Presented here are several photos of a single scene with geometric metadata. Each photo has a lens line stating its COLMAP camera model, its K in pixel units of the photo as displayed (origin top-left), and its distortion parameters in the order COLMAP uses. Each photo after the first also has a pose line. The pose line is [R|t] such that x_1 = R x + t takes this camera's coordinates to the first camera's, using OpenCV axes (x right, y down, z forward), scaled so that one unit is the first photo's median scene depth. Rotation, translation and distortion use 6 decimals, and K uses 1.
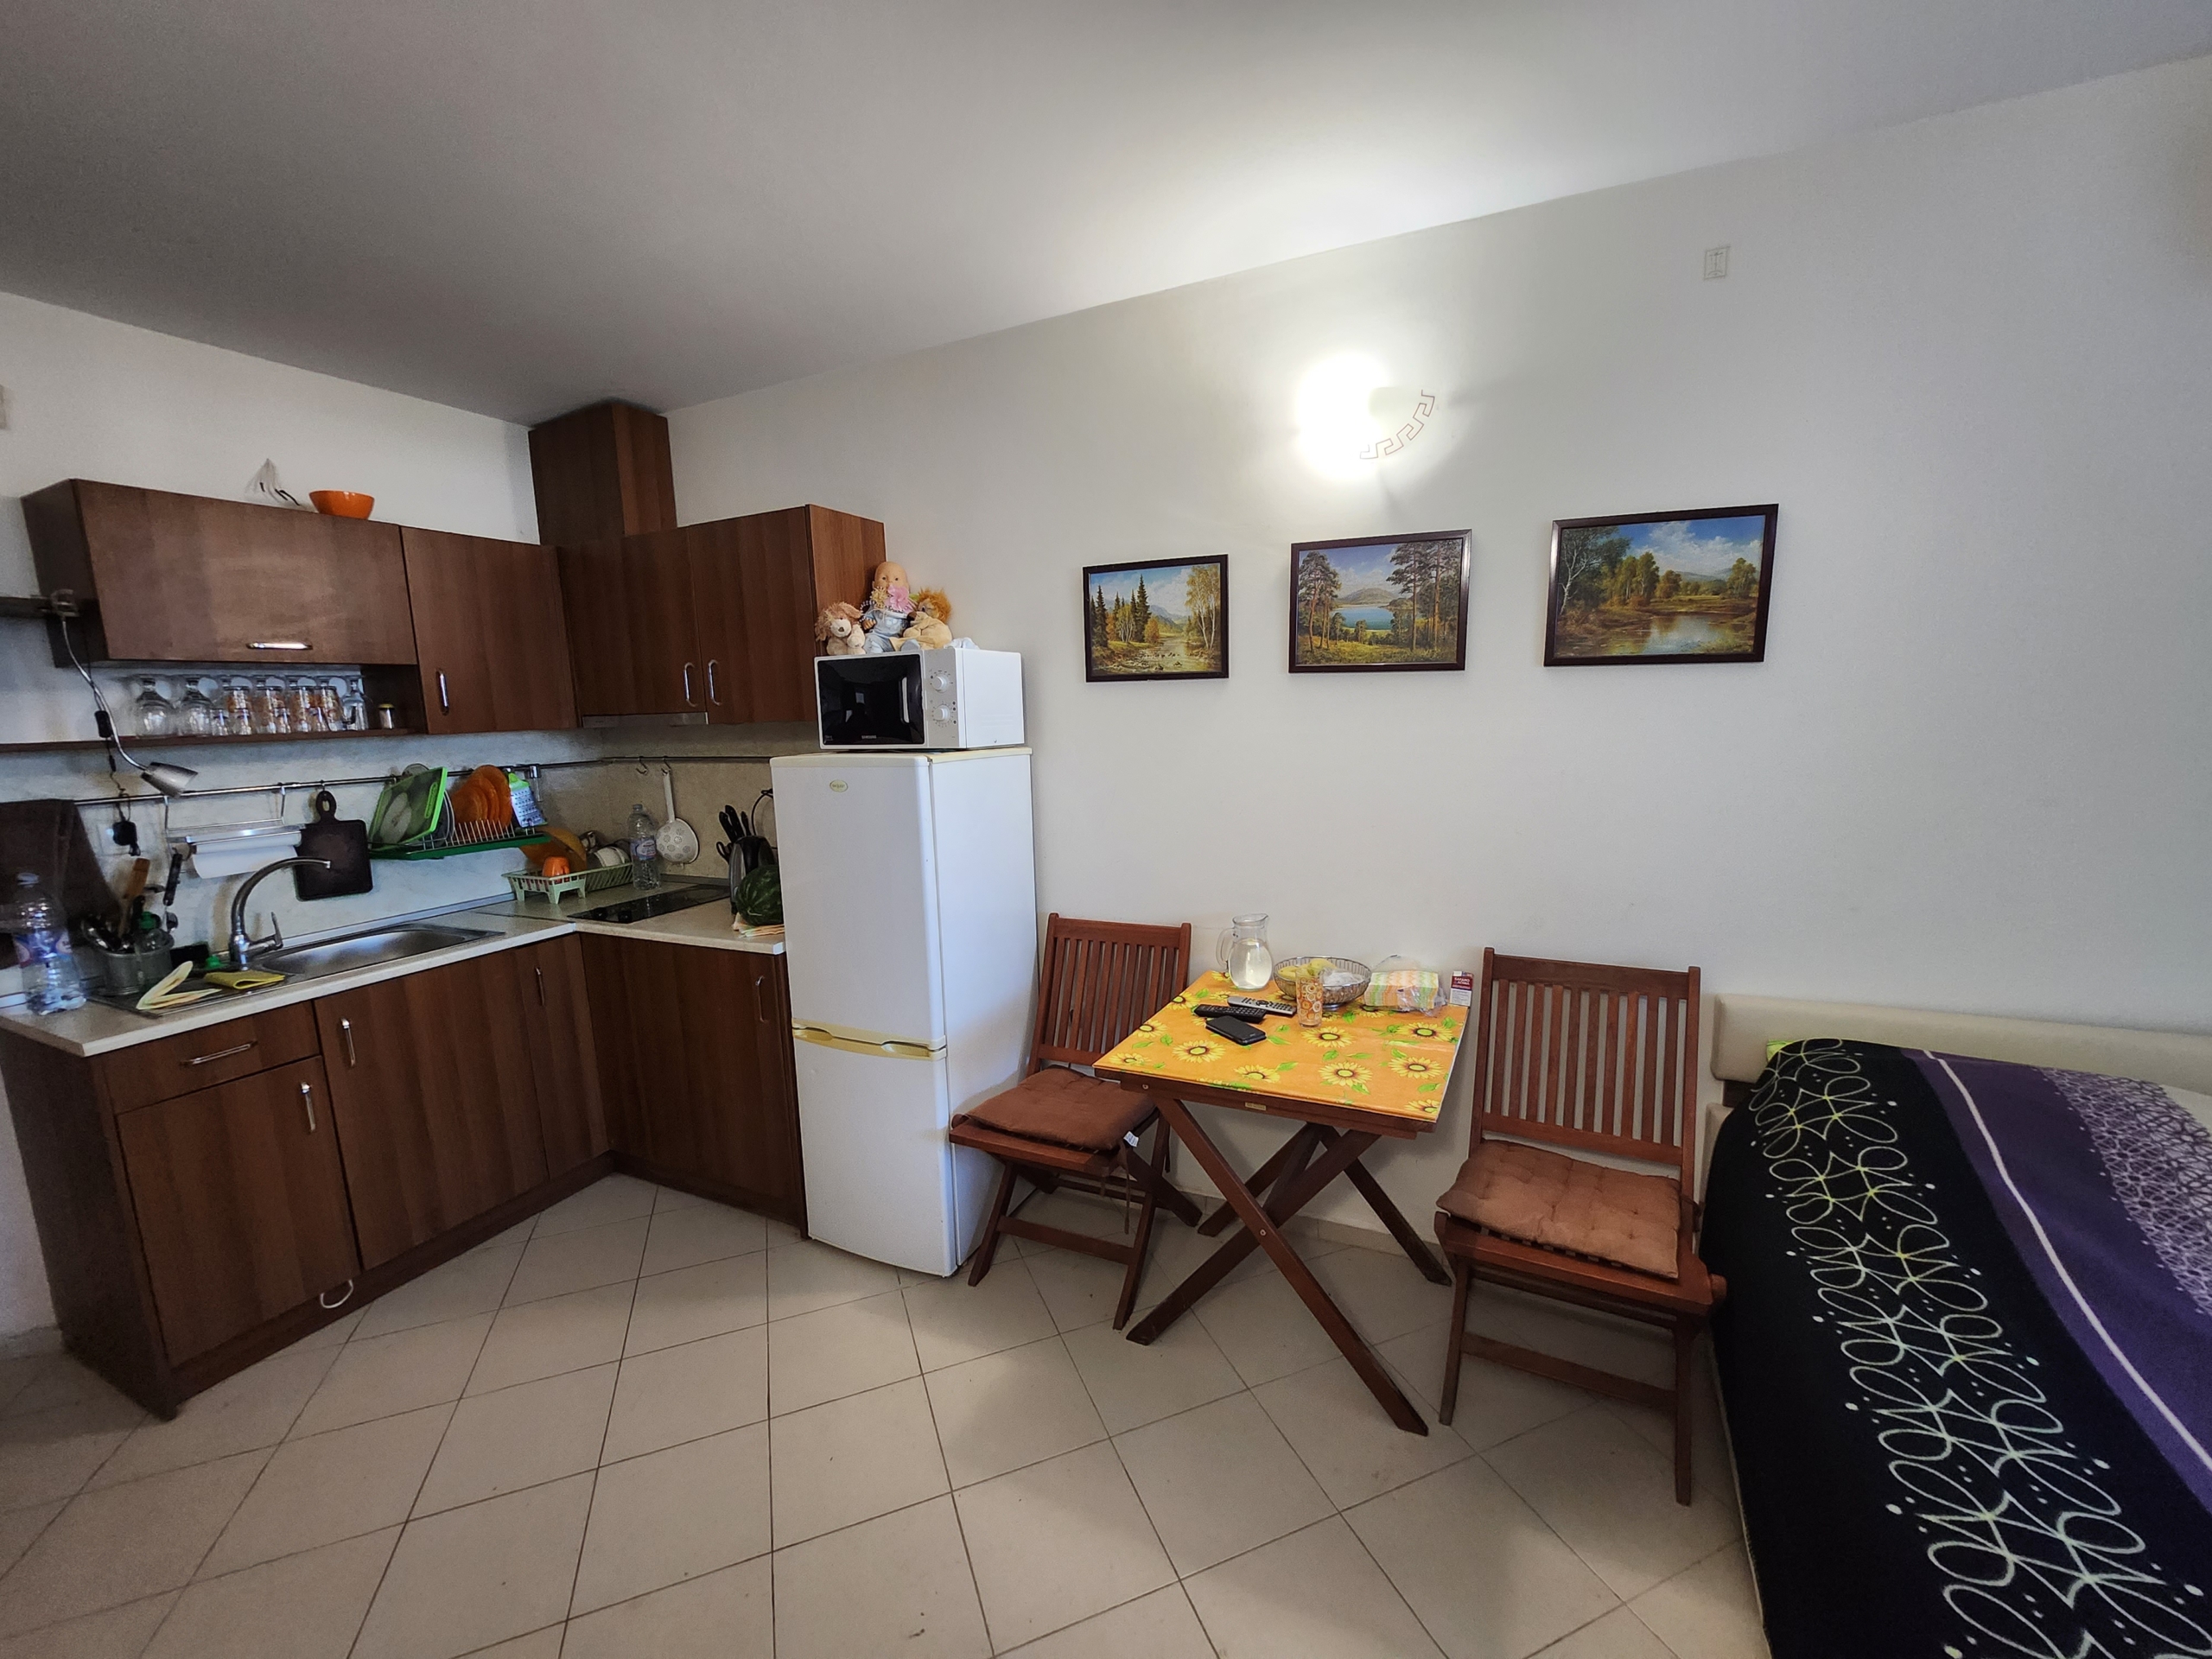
lens RADIAL K [[883.0, 0, 1105.9], [0, 883.0, 836.3], [0, 0, 1]] dist [-0.022178, 0.002290]
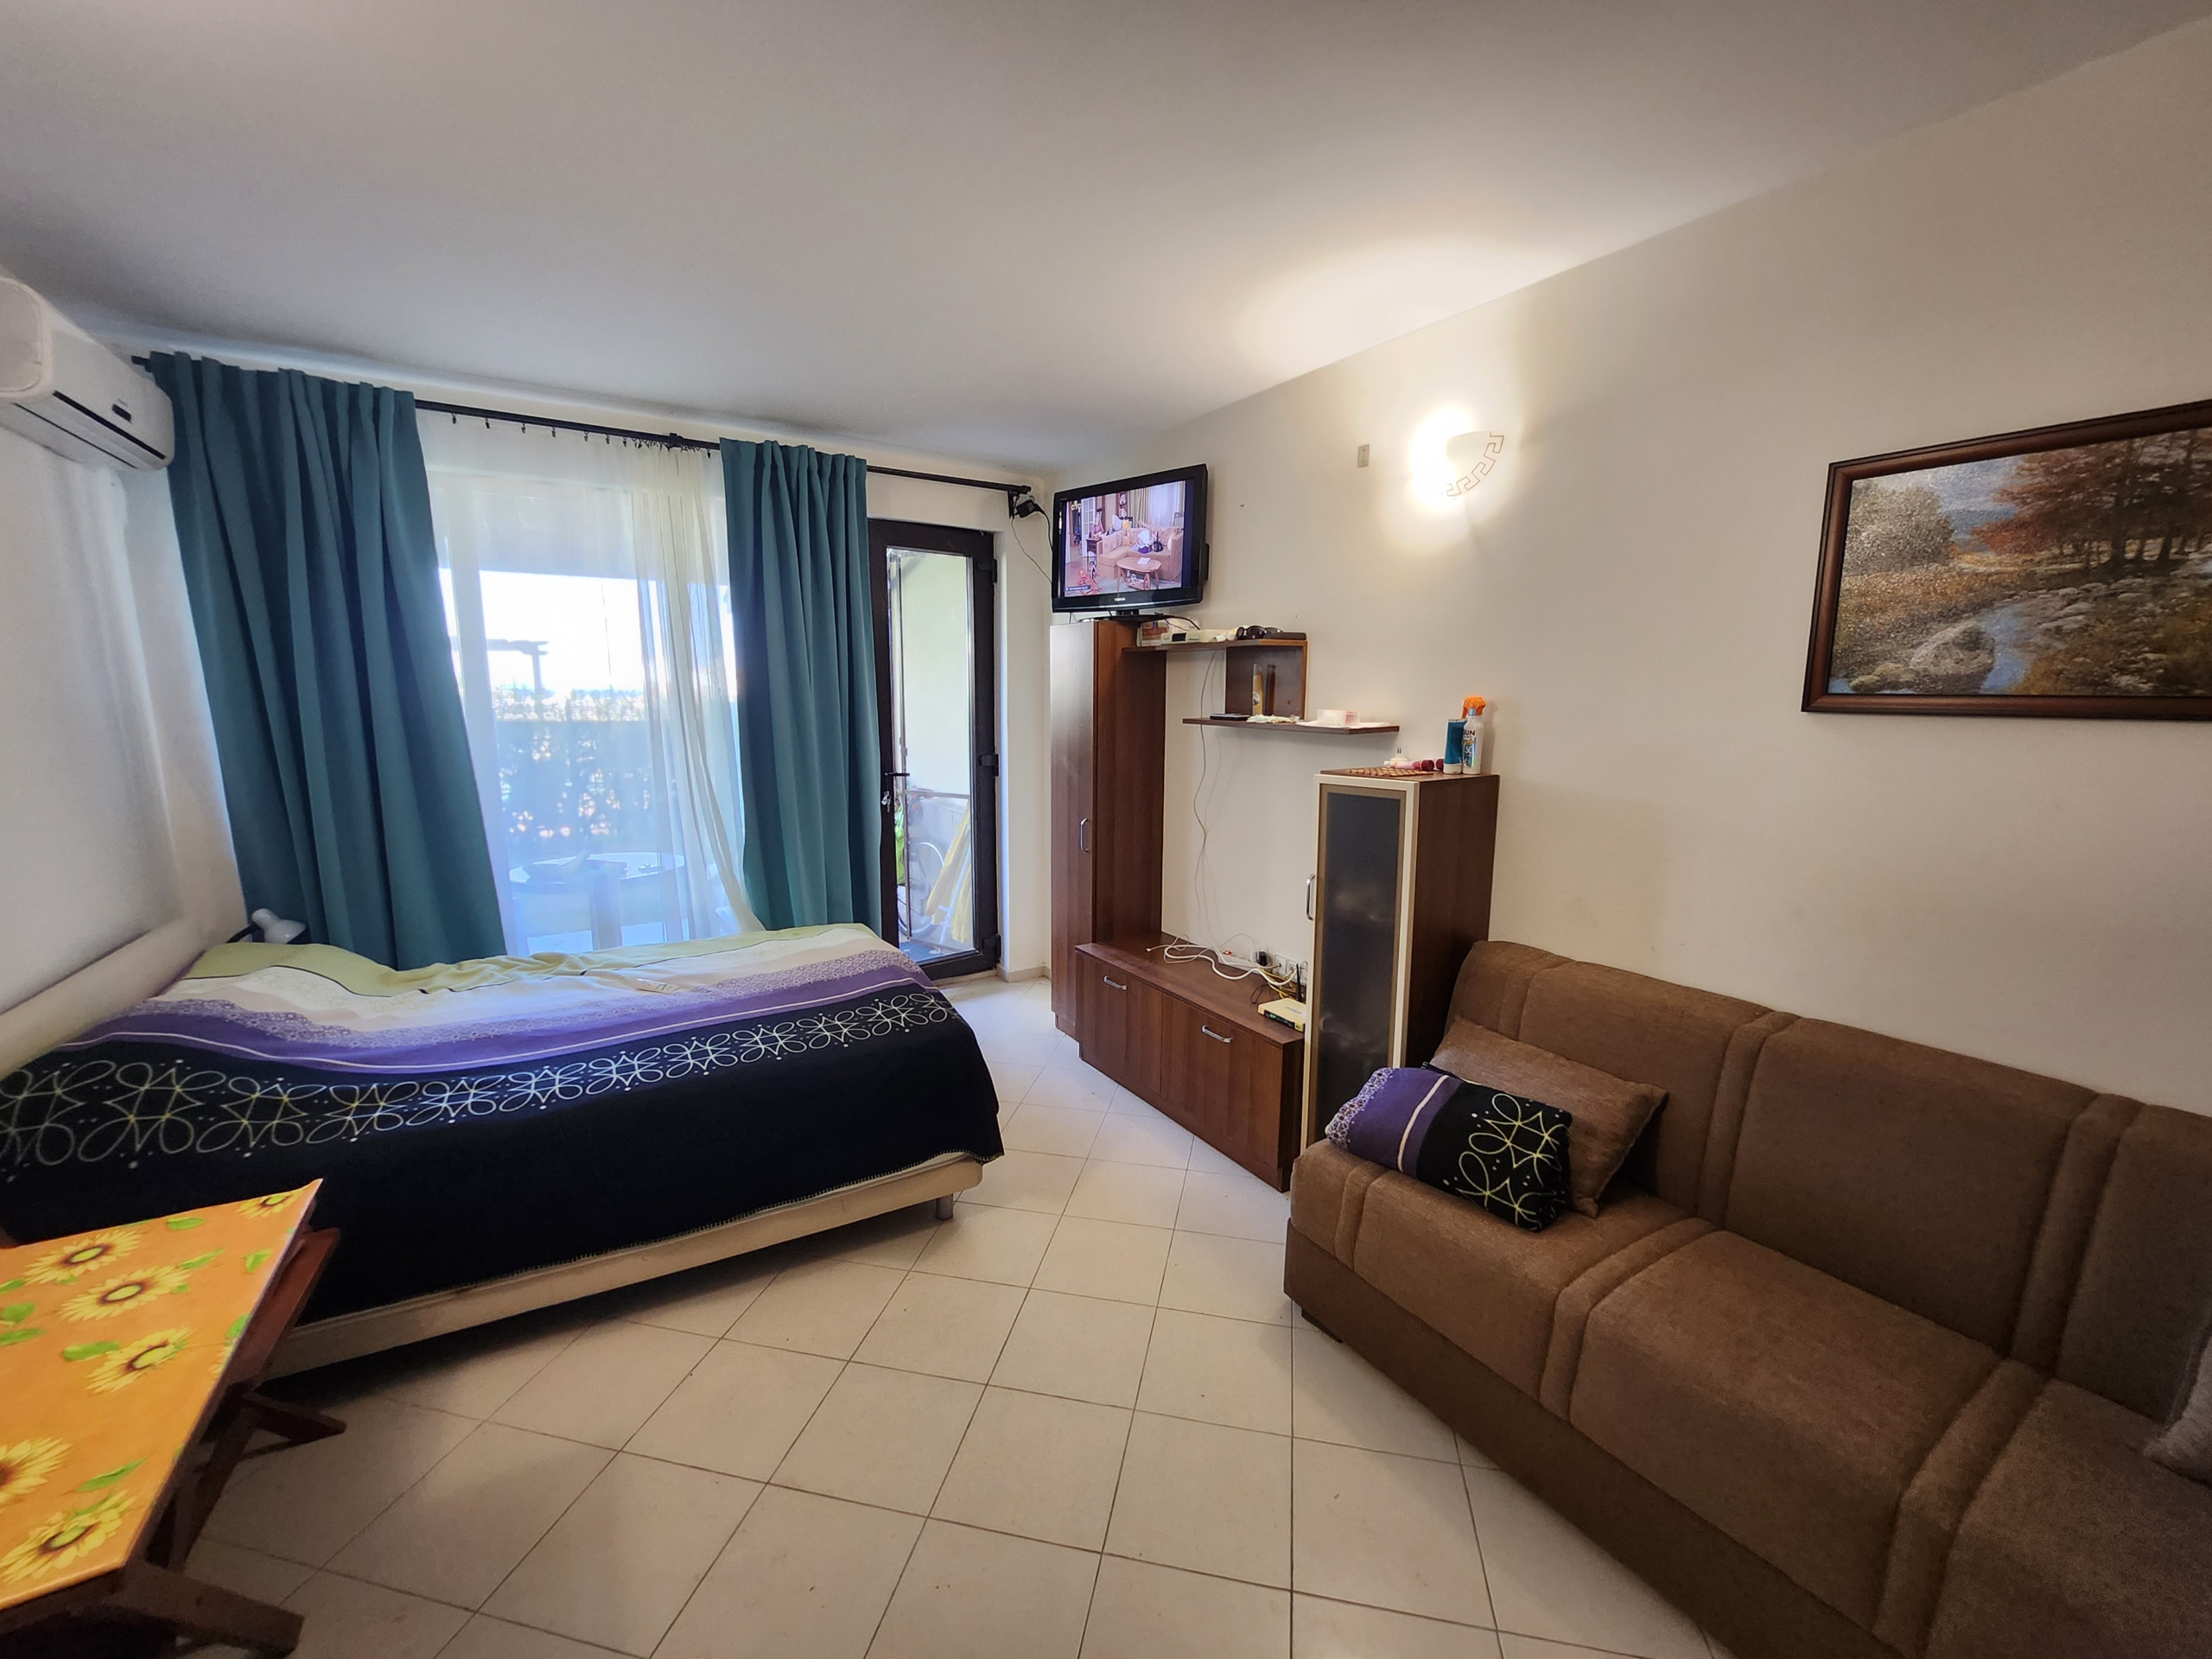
lens RADIAL K [[883.0, 0, 1105.9], [0, 883.0, 836.3], [0, 0, 1]] dist [-0.022178, 0.002290]
pose [[-0.844632, -0.059907, 0.531985, -0.438655], [0.096794, 0.960252, 0.261814, -0.091098], [-0.526524, 0.272630, -0.805261, 0.756618]]
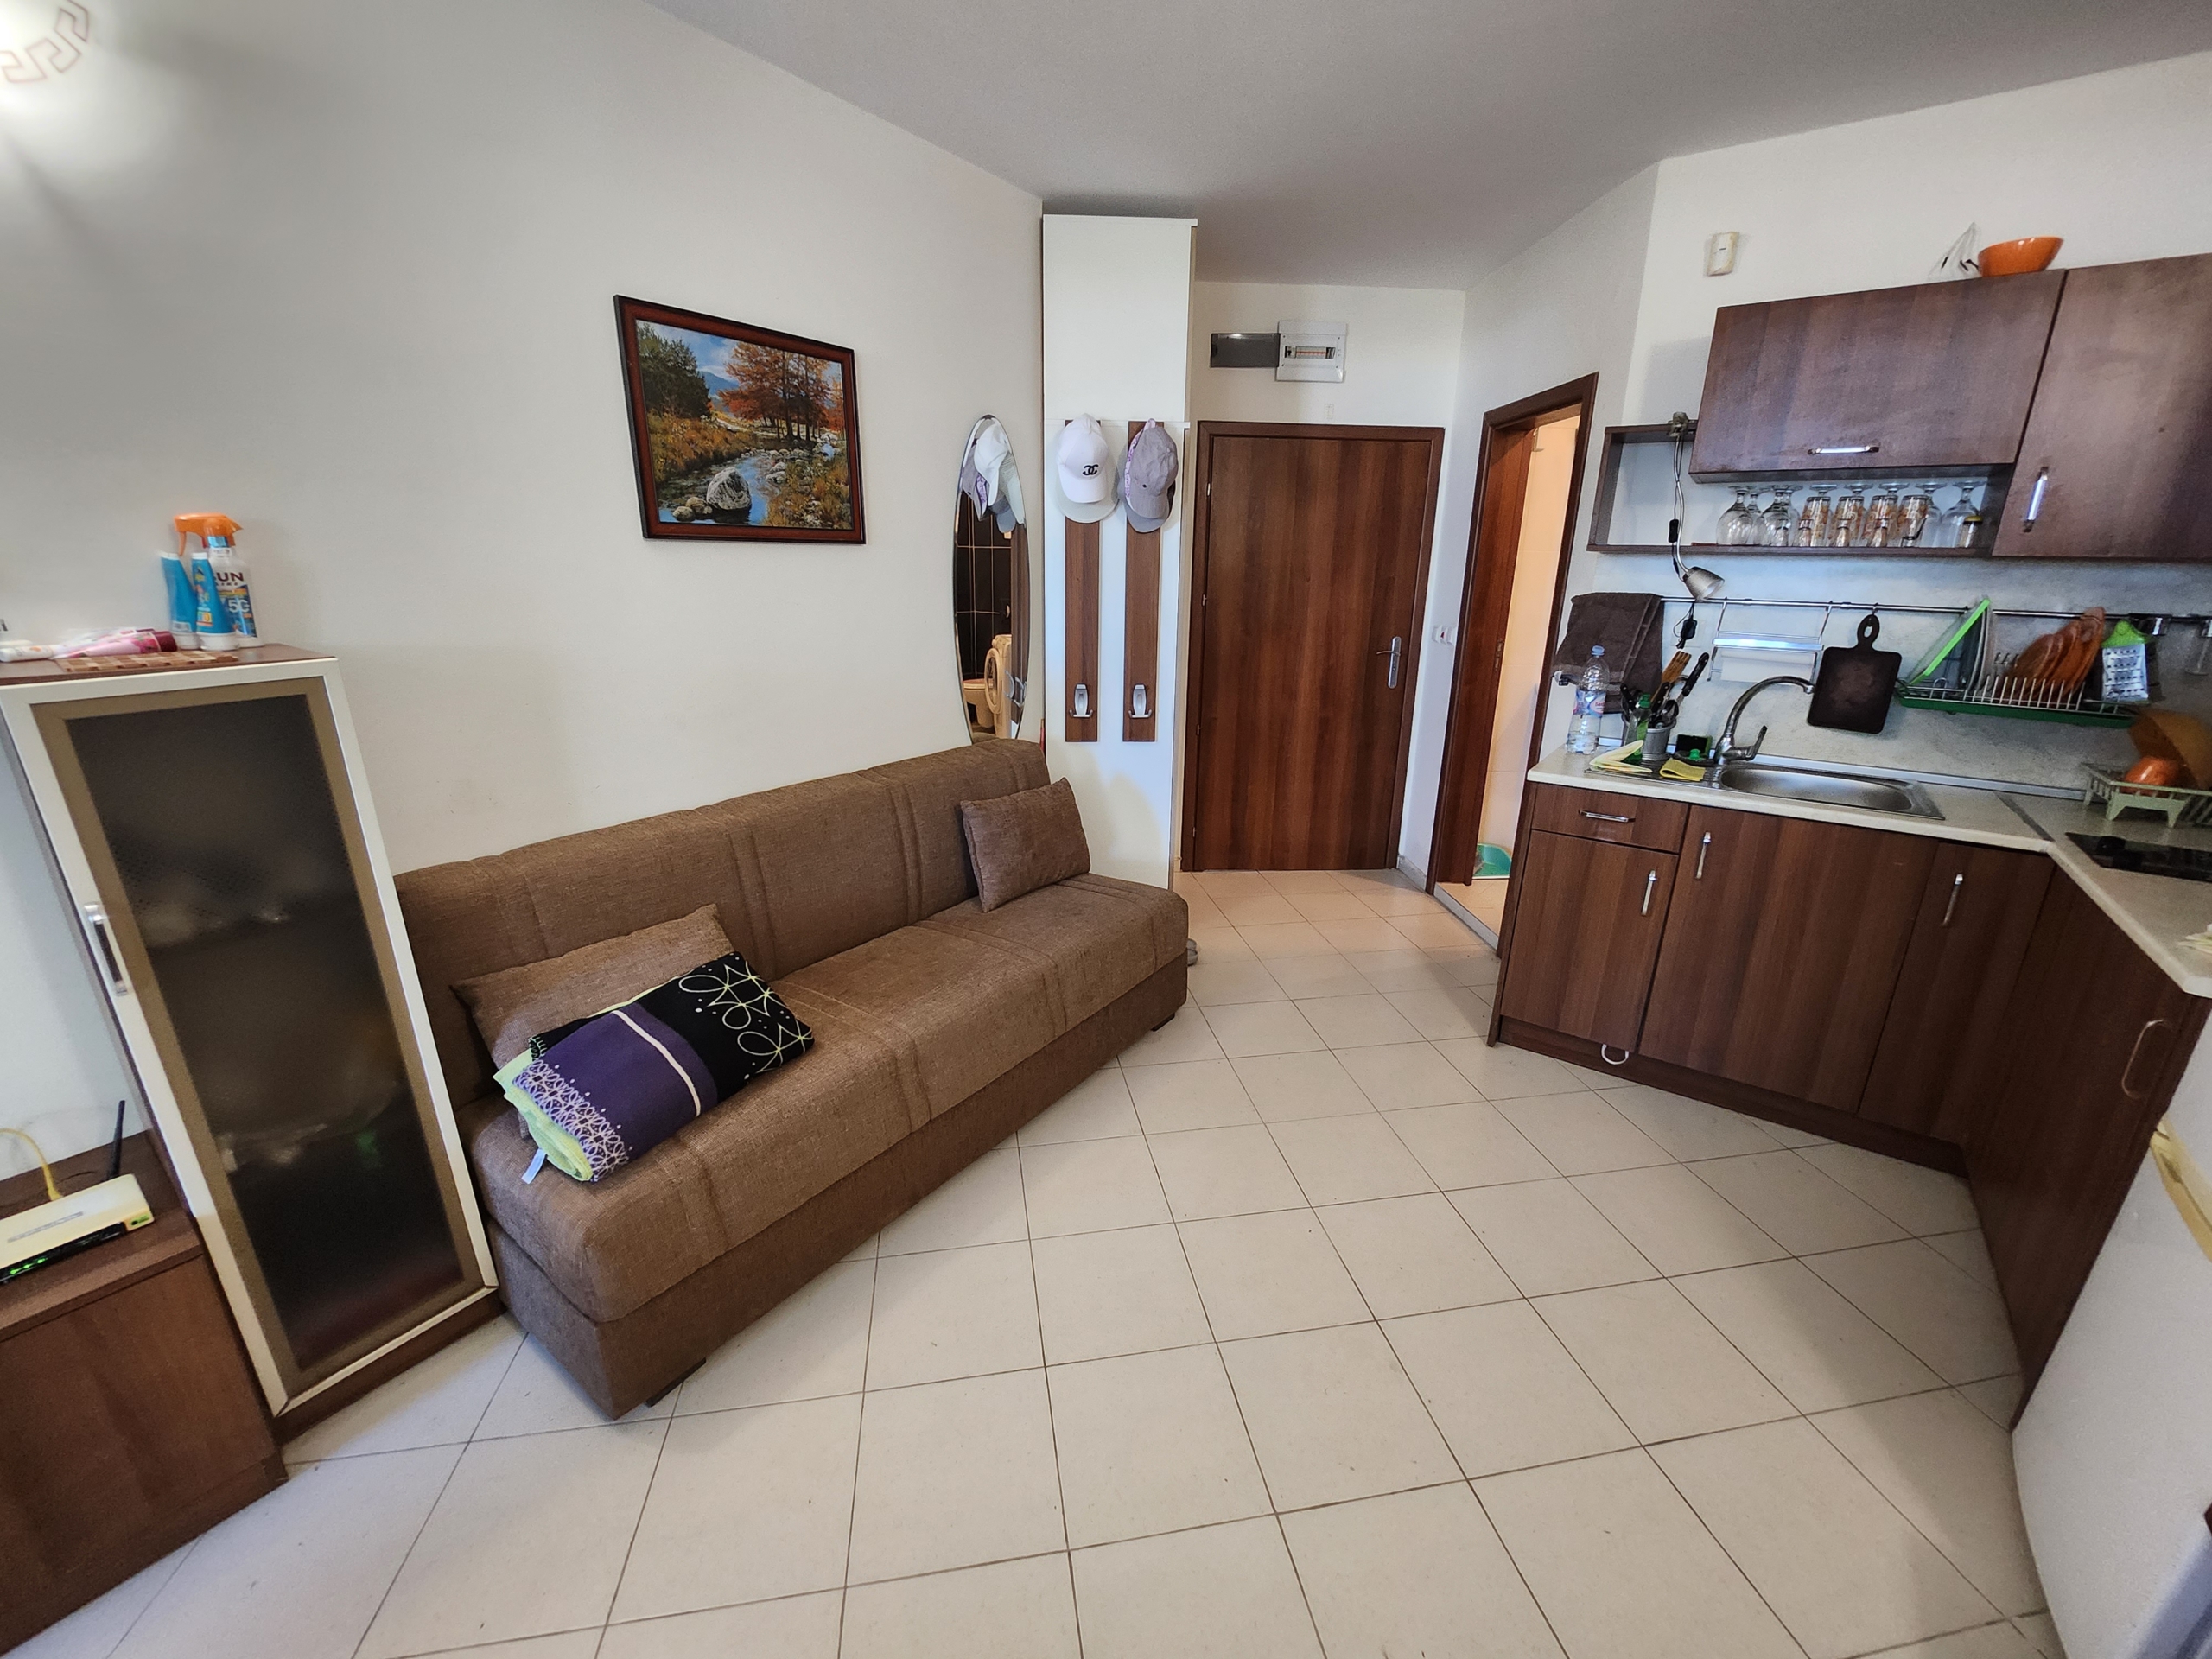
lens RADIAL K [[883.0, 0, 1105.9], [0, 883.0, 836.3], [0, 0, 1]] dist [-0.022178, 0.002290]
pose [[-0.197056, 0.319881, -0.926739, 0.204448], [-0.151529, 0.923977, 0.351148, -0.037678], [0.968611, 0.209624, -0.133604, 0.408072]]
